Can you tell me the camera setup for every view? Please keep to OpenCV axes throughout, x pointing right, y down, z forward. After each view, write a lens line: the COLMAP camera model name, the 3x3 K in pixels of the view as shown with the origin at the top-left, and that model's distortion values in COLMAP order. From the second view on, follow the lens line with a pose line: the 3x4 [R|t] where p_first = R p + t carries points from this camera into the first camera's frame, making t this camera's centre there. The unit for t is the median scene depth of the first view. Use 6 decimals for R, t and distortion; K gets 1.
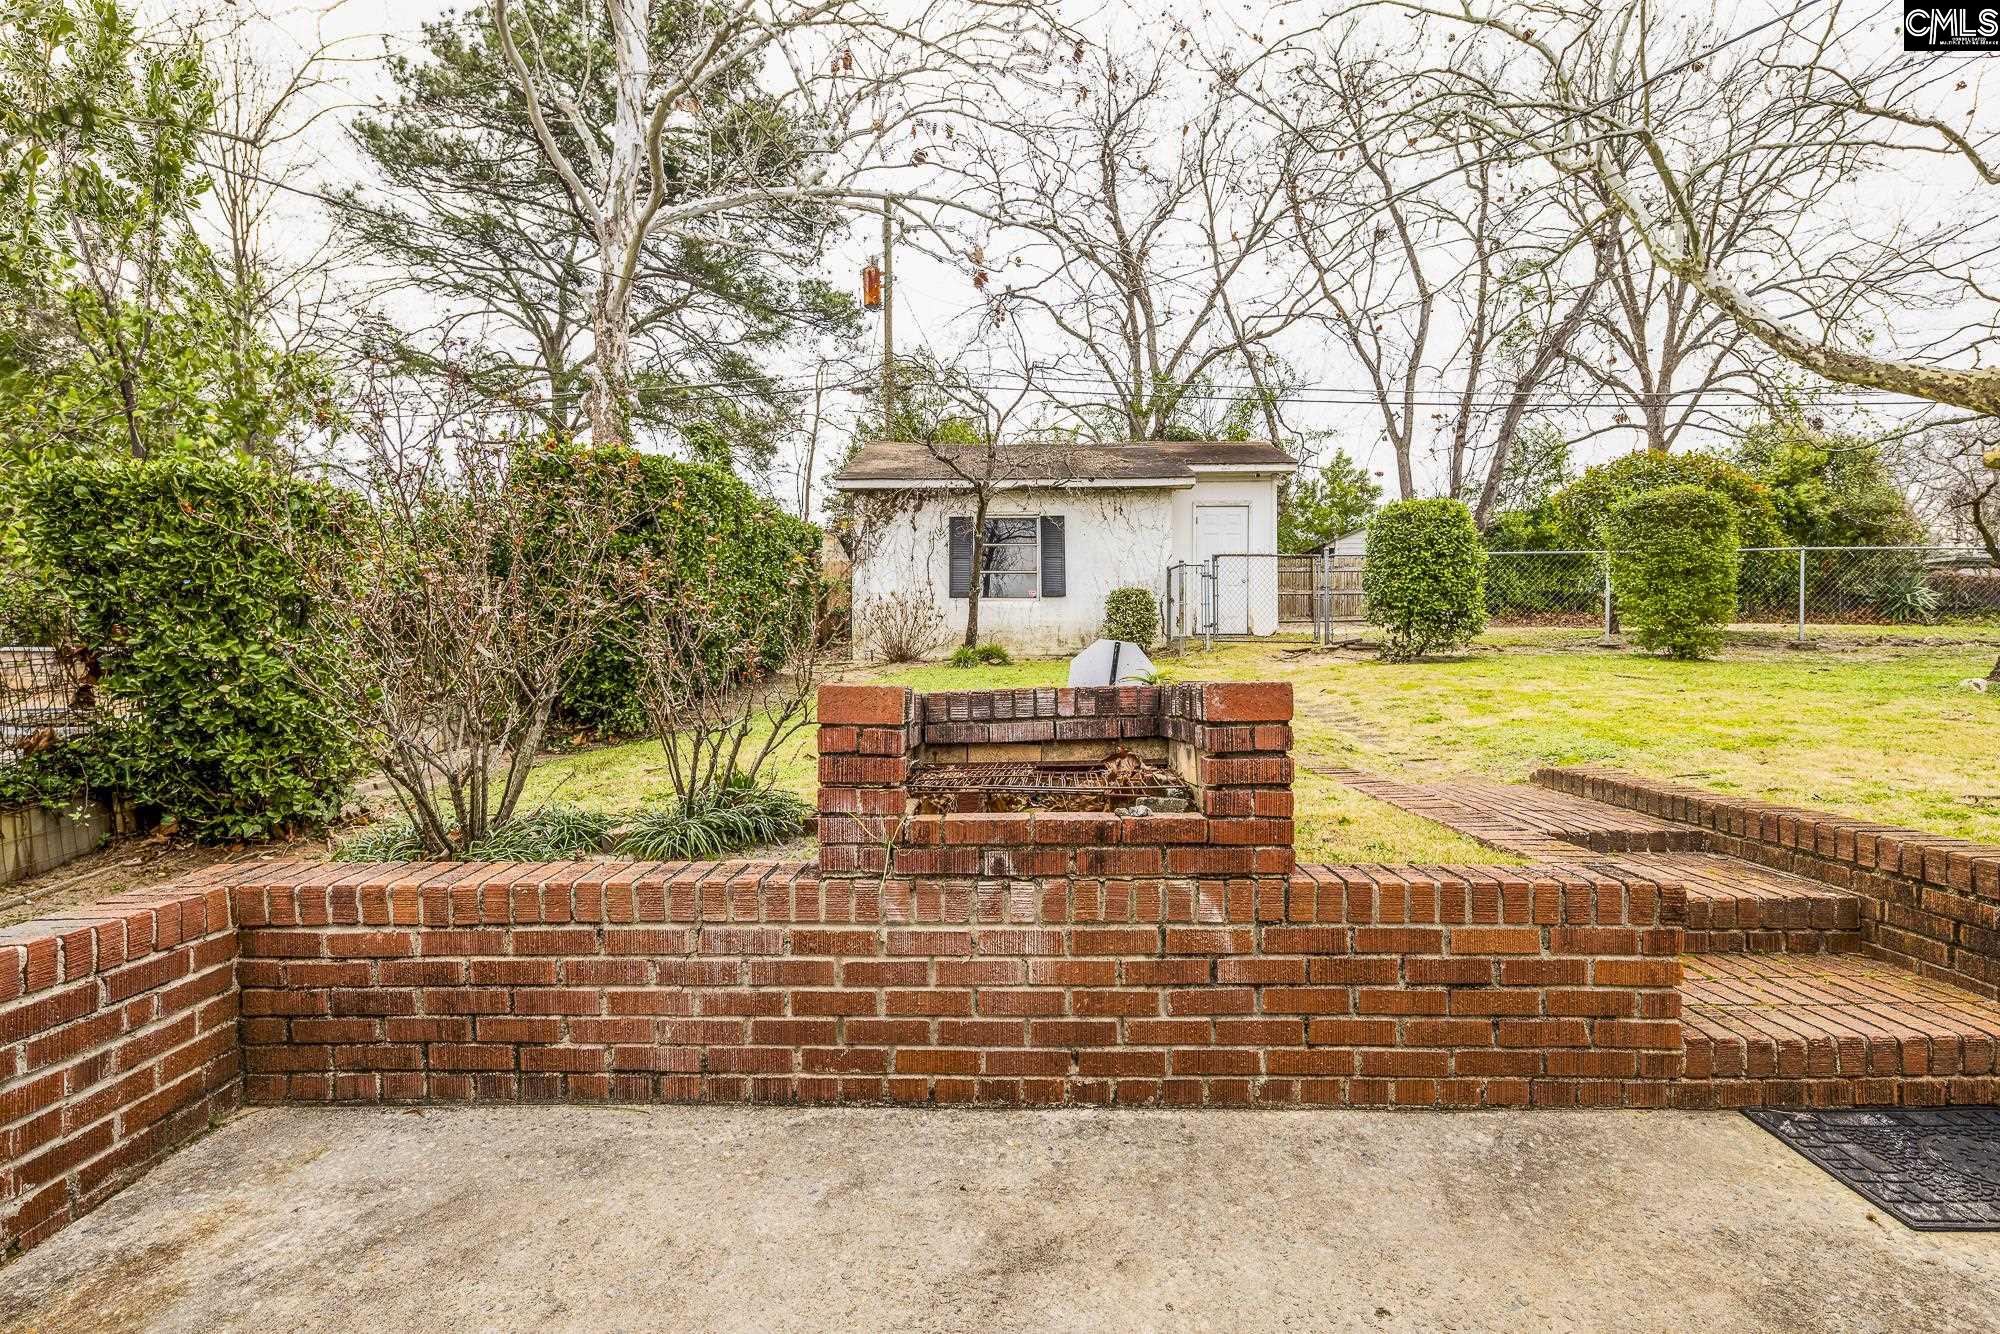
lens RADIAL K [[963.4, 0, 992.5], [0, 963.4, 661.7], [0, 0, 1]] dist [0.005088, -0.004265]
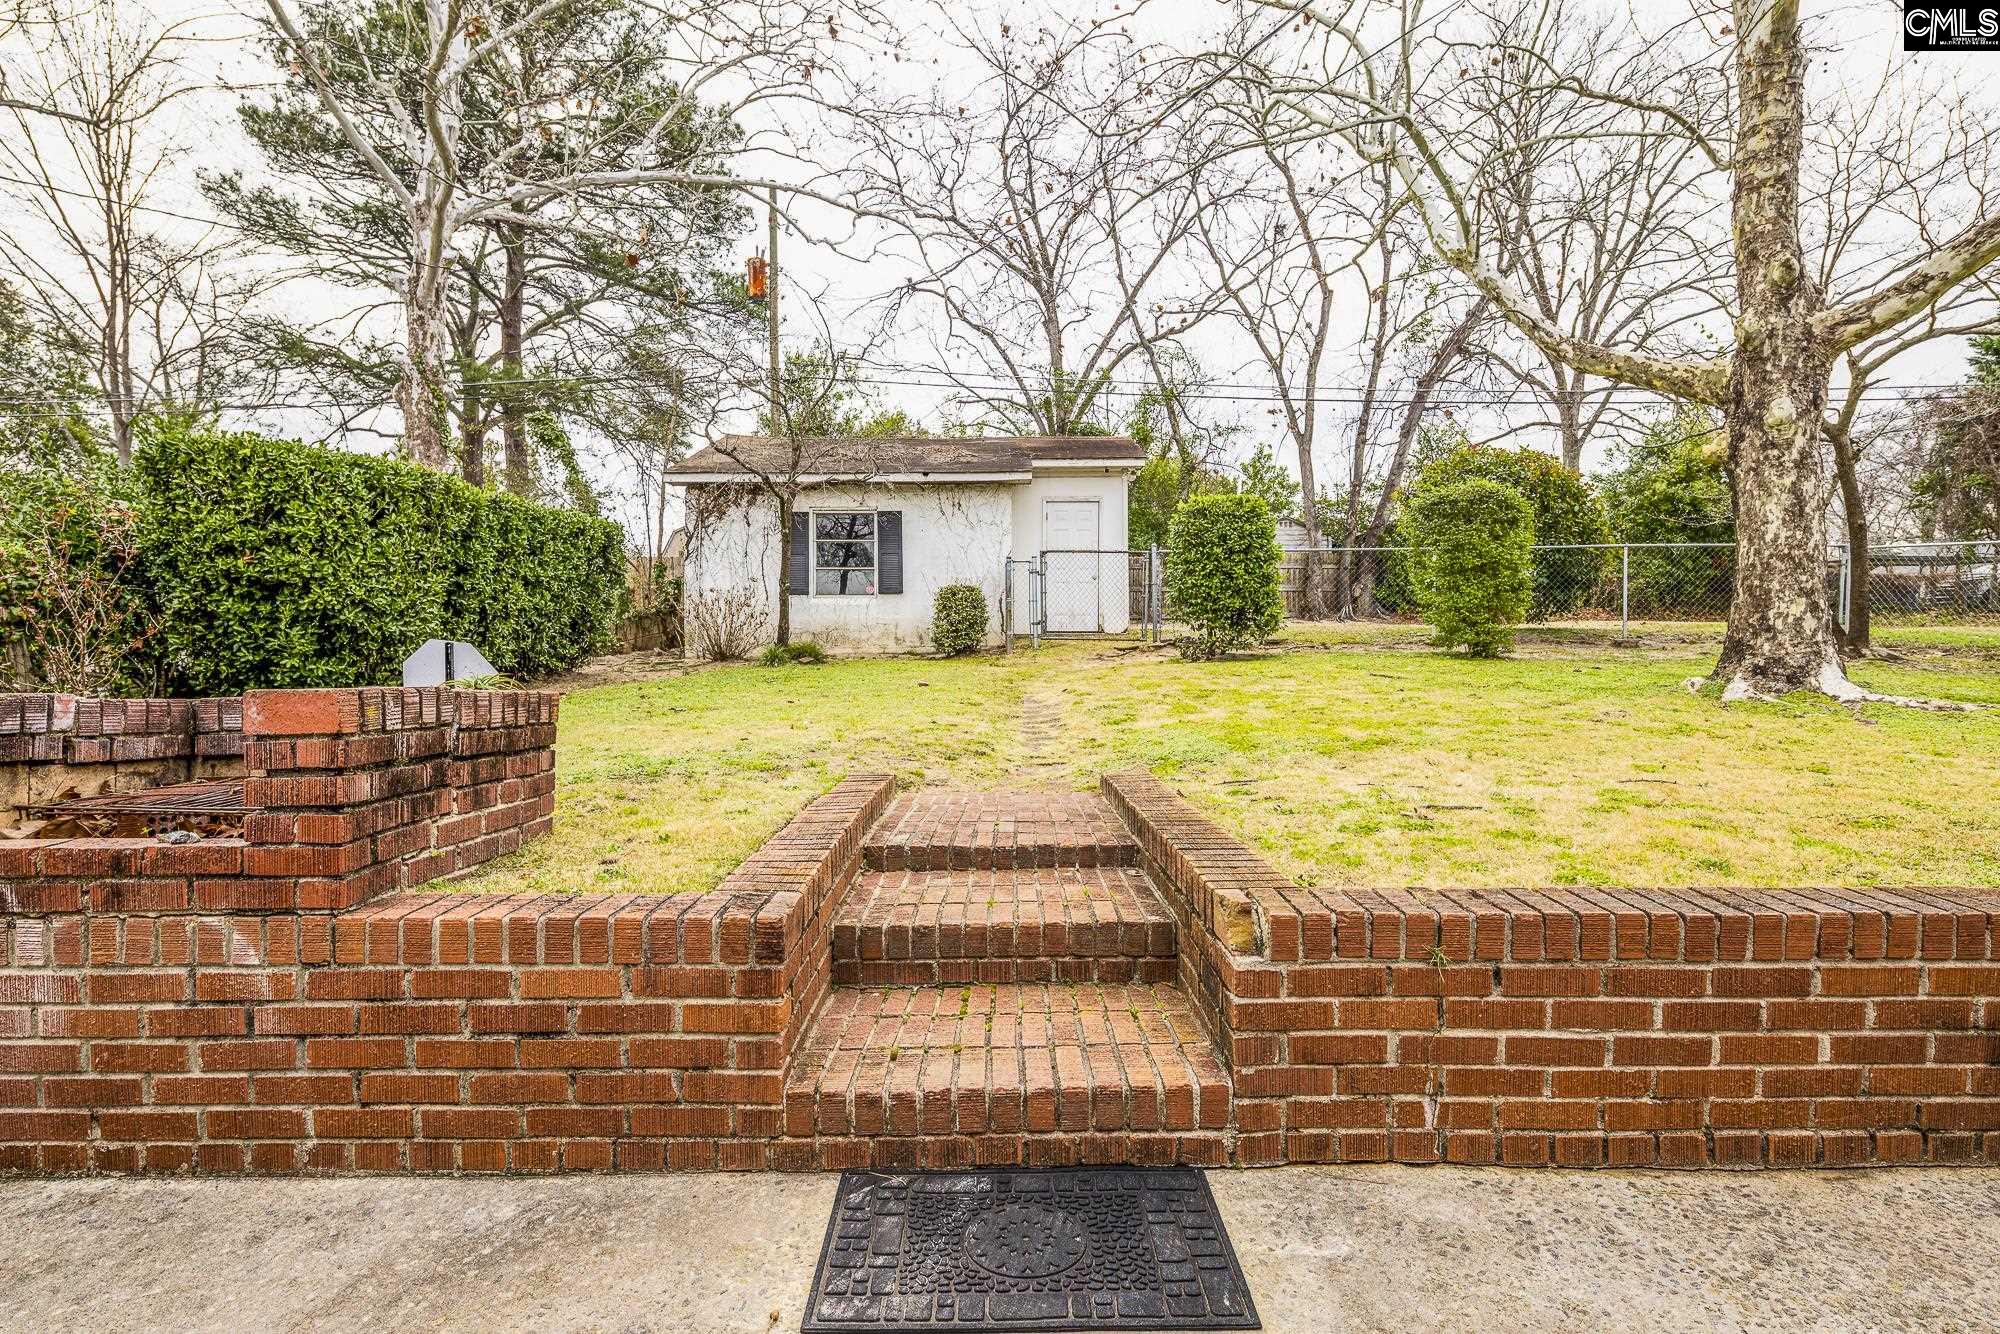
lens RADIAL K [[963.4, 0, 992.5], [0, 963.4, 661.7], [0, 0, 1]] dist [0.005088, -0.004265]
pose [[0.999804, -0.000966, 0.019789, 0.197350], [0.000907, 0.999995, 0.003020, -0.001443], [-0.019792, -0.003002, 0.999800, 0.025086]]
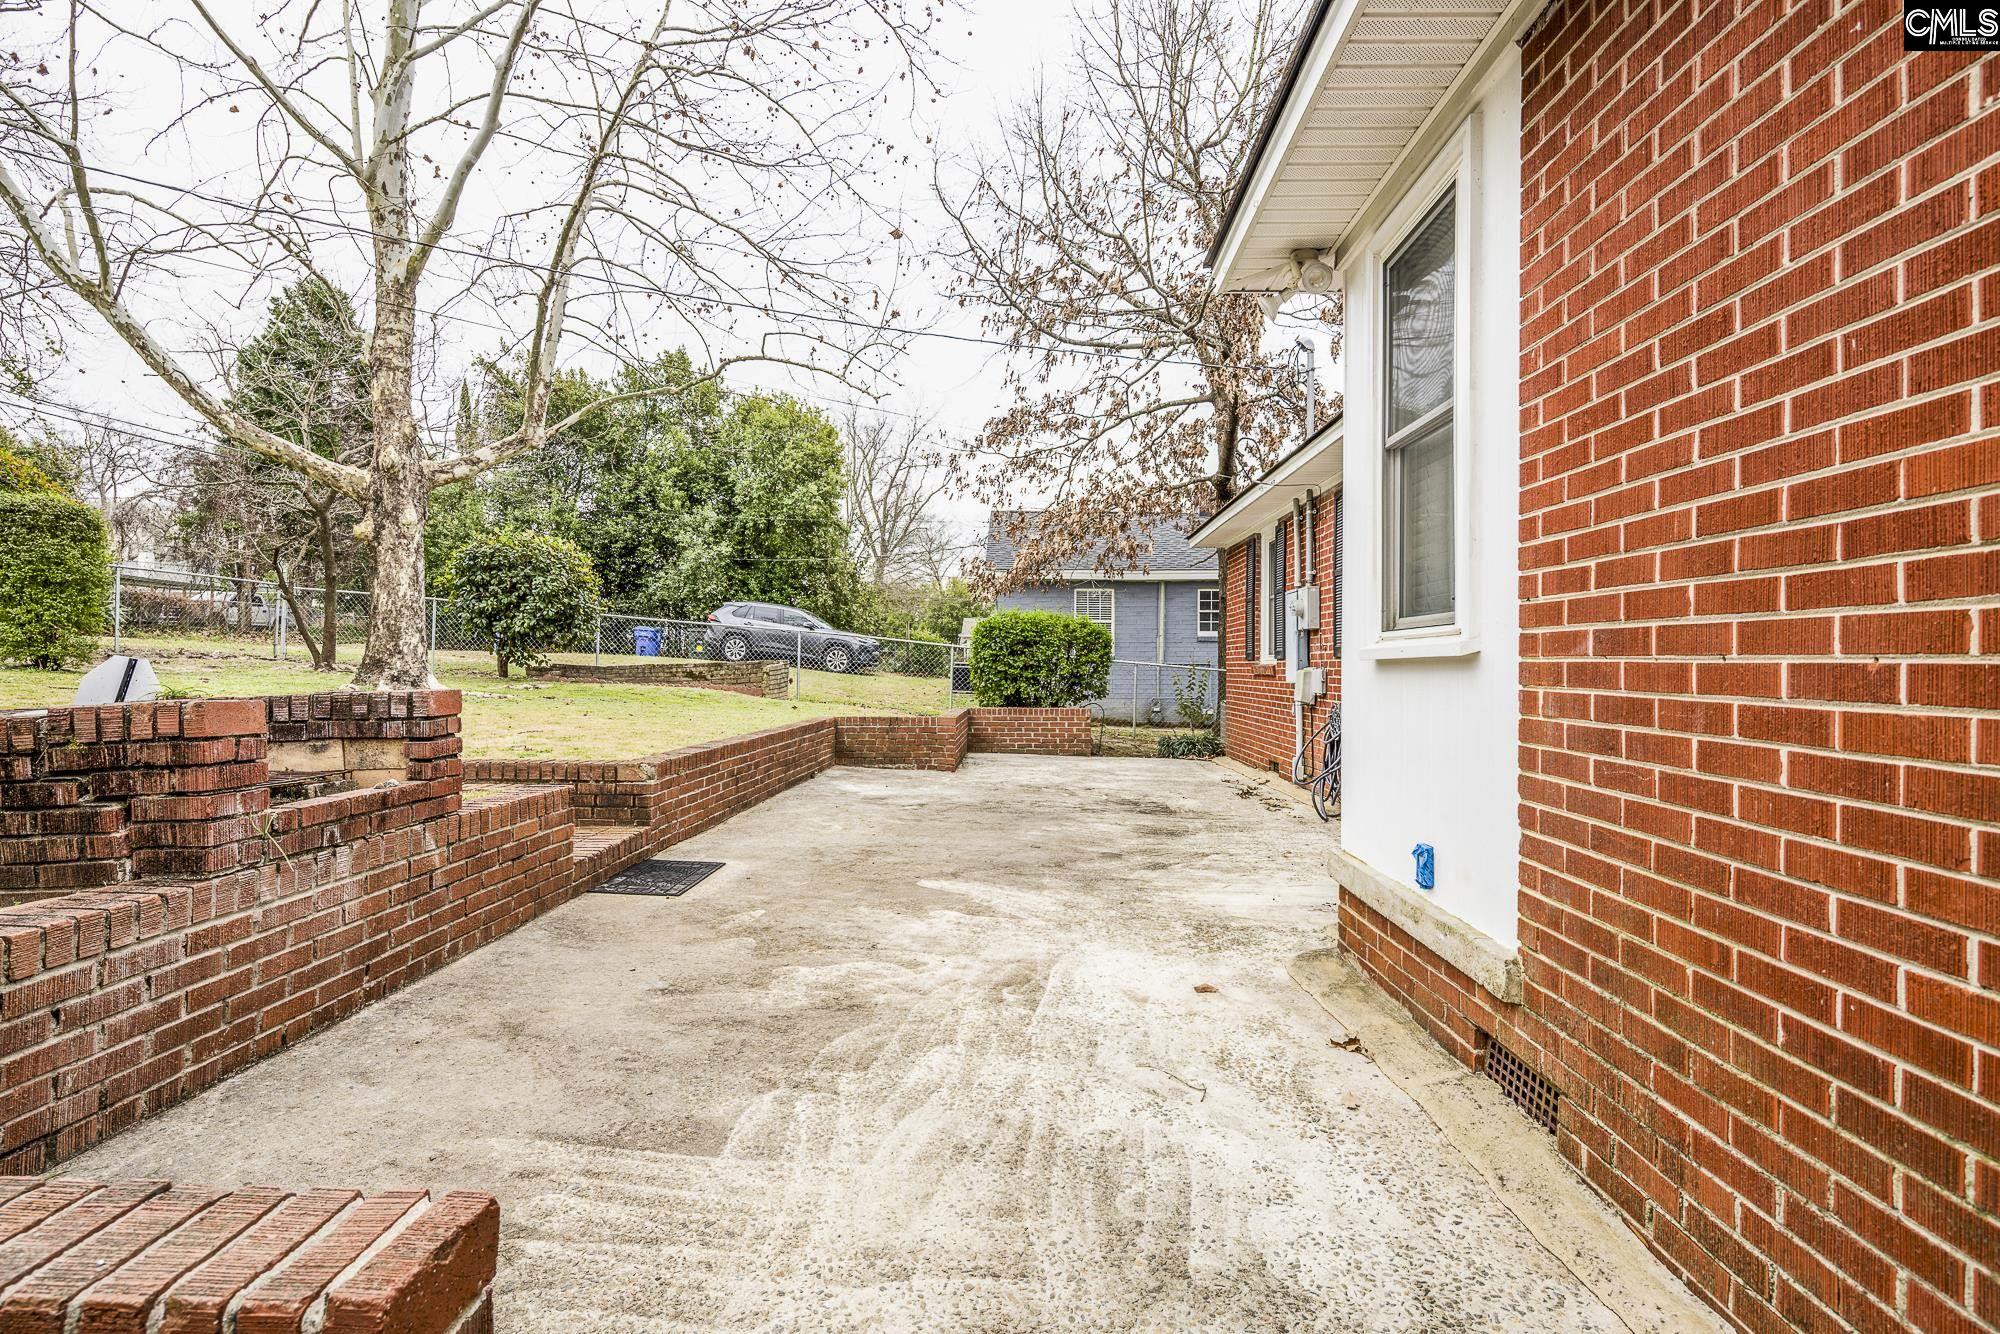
lens RADIAL K [[963.4, 0, 992.5], [0, 963.4, 661.7], [0, 0, 1]] dist [0.005088, -0.004265]
pose [[0.013074, 0.006943, 0.999890, -0.283304], [0.001833, 0.999974, -0.006967, -0.002634], [-0.999913, 0.001924, 0.013061, 0.022563]]
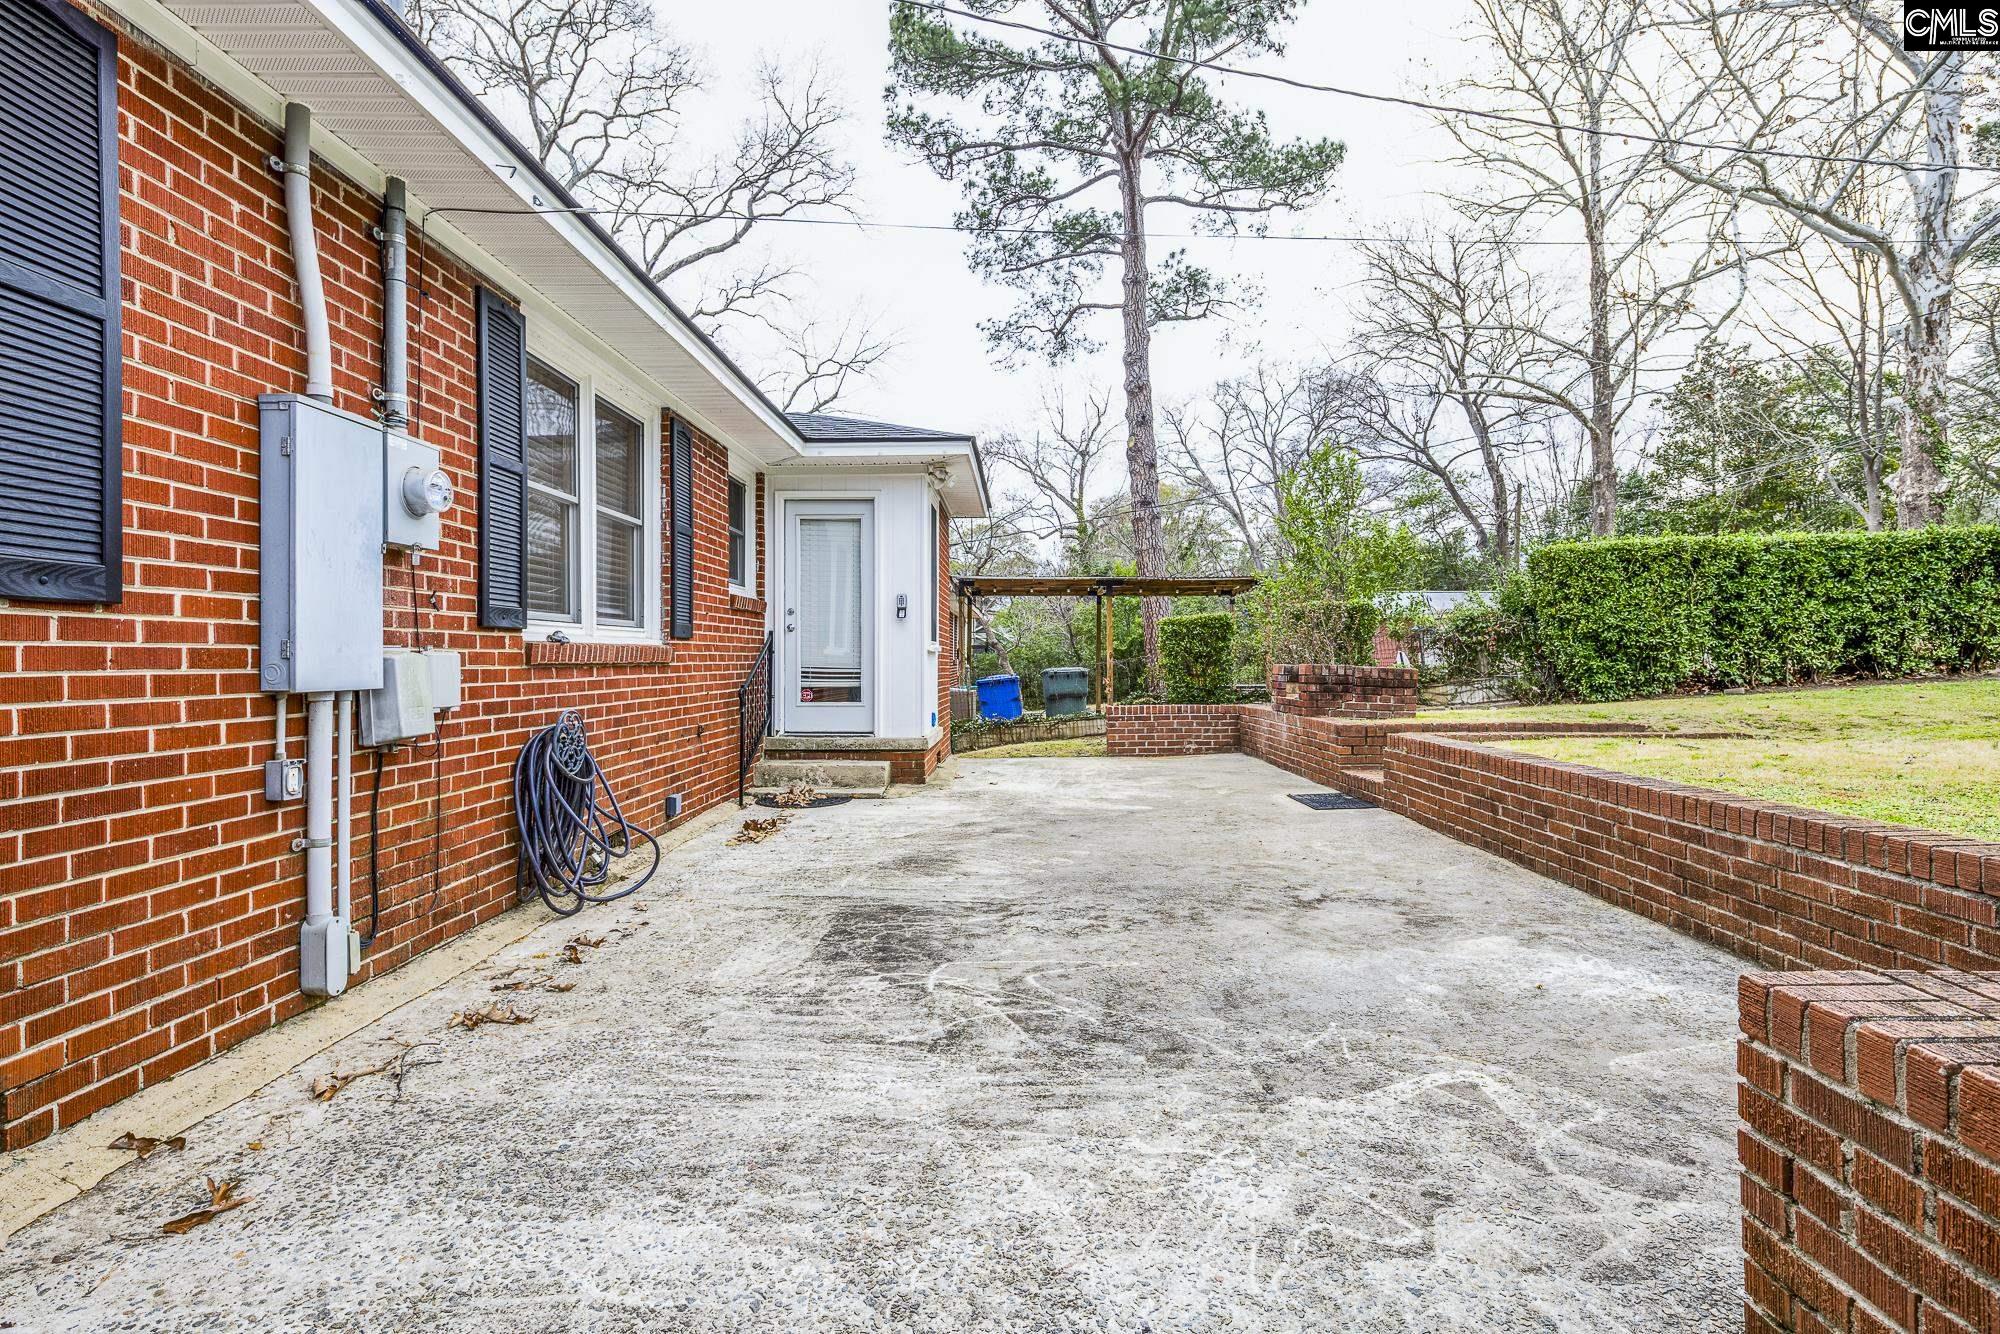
lens RADIAL K [[963.4, 0, 992.5], [0, 963.4, 661.7], [0, 0, 1]] dist [0.005088, -0.004265]
pose [[-0.005951, 0.005197, -0.999969, 0.886119], [-0.005480, 0.999971, 0.005229, -0.000727], [0.999967, 0.005510, -0.005922, -0.043862]]
